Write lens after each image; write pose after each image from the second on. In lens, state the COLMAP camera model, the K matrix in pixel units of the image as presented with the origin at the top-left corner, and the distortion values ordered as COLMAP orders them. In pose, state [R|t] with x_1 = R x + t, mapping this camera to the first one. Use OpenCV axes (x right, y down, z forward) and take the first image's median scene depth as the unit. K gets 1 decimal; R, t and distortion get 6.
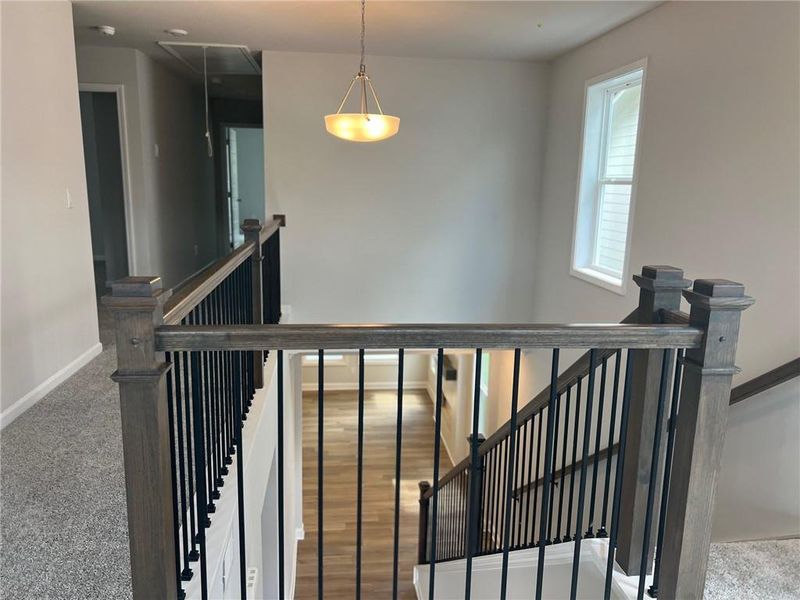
lens RADIAL K [[609.4, 0, 400.0], [0, 609.4, 300.0], [0, 0, 1]] dist [0.086706, -0.119468]
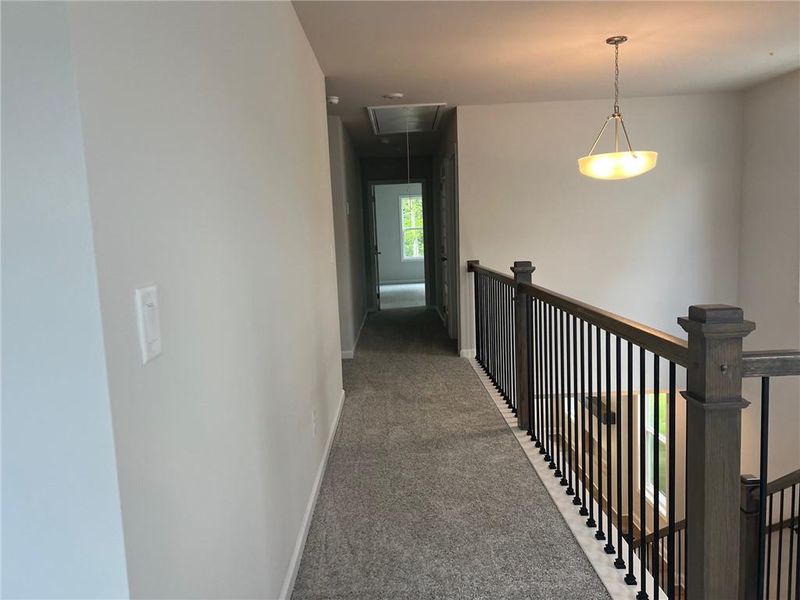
lens RADIAL K [[609.4, 0, 400.0], [0, 609.4, 300.0], [0, 0, 1]] dist [0.086706, -0.119468]
pose [[0.994816, -0.063060, -0.079776, -0.353341], [0.057052, 0.995514, -0.075474, -0.000717], [0.084177, 0.070532, 0.993951, -0.037500]]
